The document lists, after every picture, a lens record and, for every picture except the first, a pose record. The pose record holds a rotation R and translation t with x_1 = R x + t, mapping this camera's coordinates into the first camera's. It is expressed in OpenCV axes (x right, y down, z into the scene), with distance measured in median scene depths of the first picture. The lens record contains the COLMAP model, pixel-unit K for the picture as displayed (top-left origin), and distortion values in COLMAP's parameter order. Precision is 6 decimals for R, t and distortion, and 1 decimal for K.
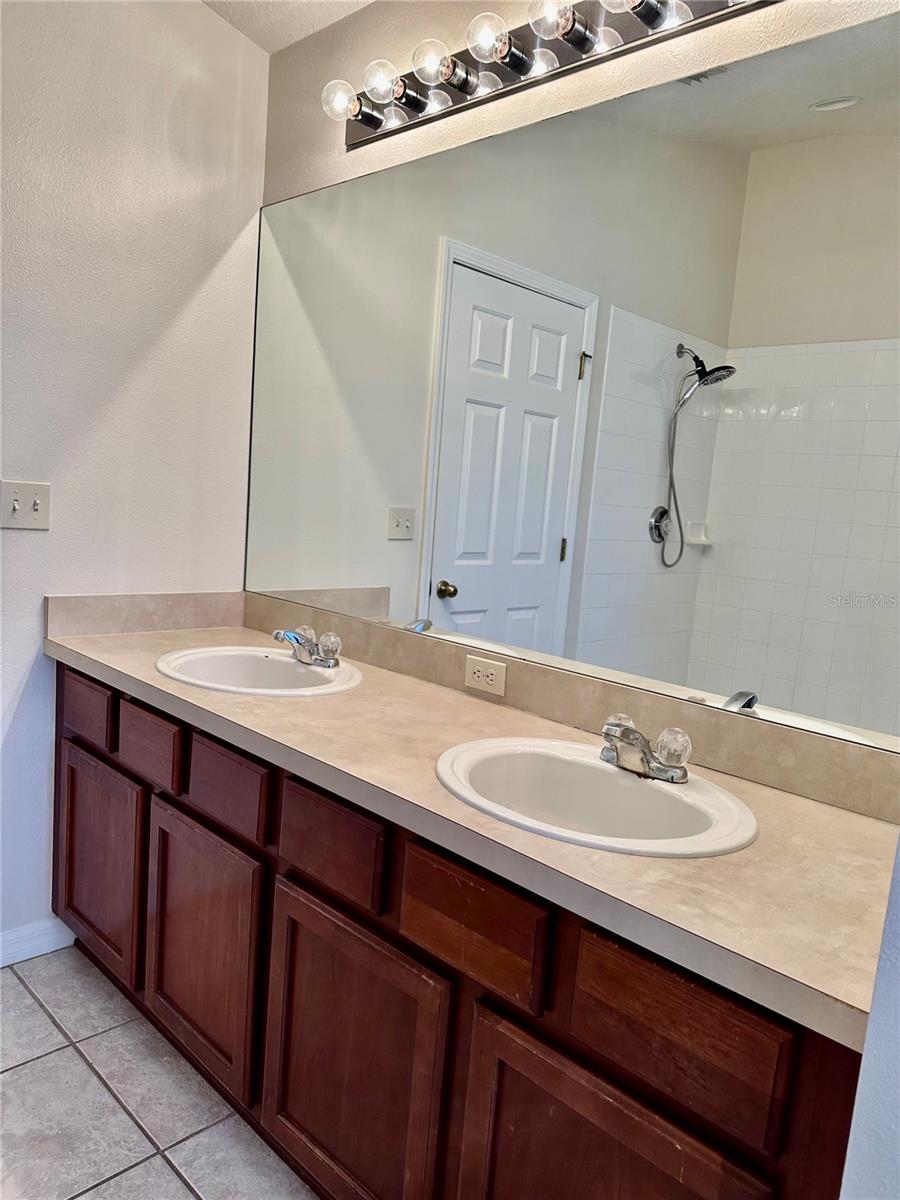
lens RADIAL K [[847.0, 0, 450.0], [0, 847.0, 600.0], [0, 0, 1]] dist [0.004377, -0.001541]
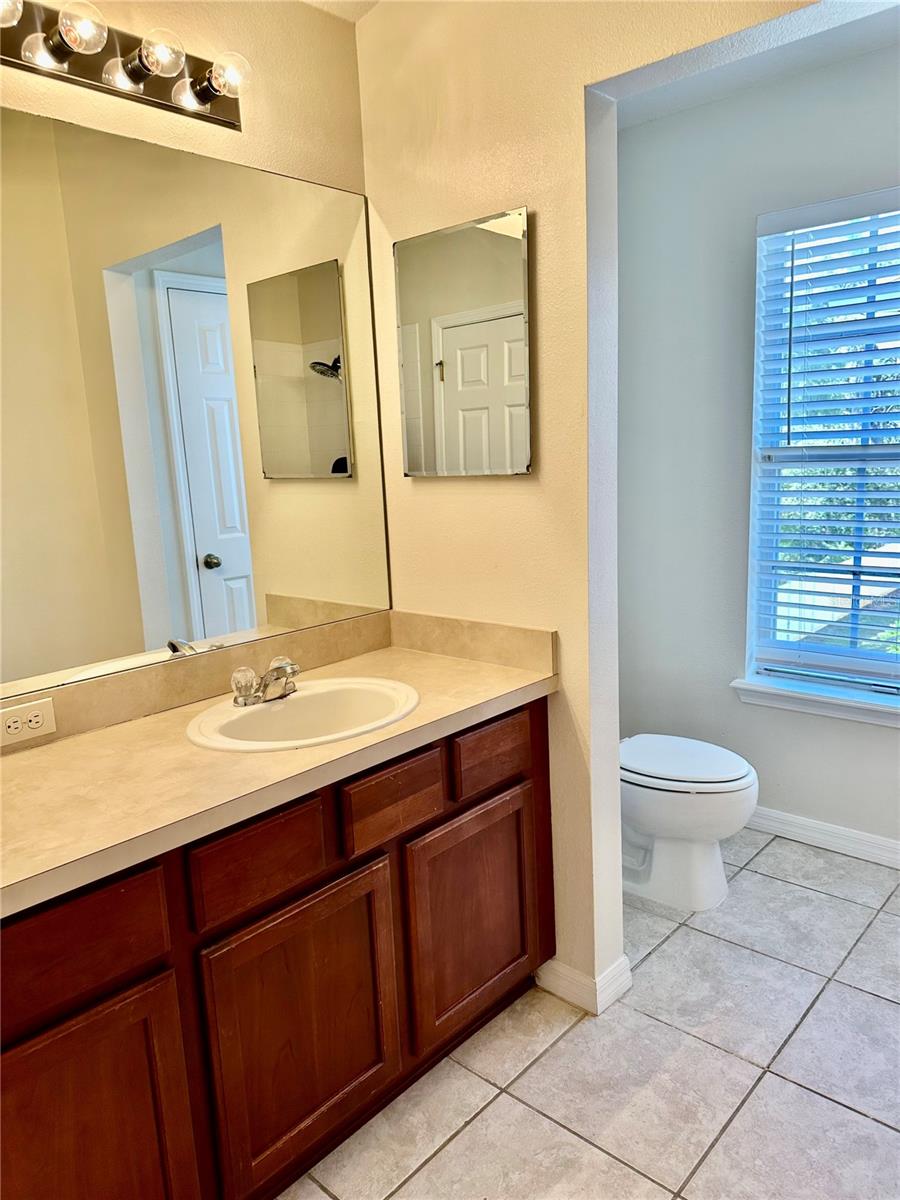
lens RADIAL K [[847.0, 0, 450.0], [0, 847.0, 600.0], [0, 0, 1]] dist [0.004377, -0.001541]
pose [[-0.051269, -0.252915, 0.966129, -1.112287], [0.168151, 0.951404, 0.257983, -0.259589], [-0.984427, 0.175682, -0.006250, 0.740178]]
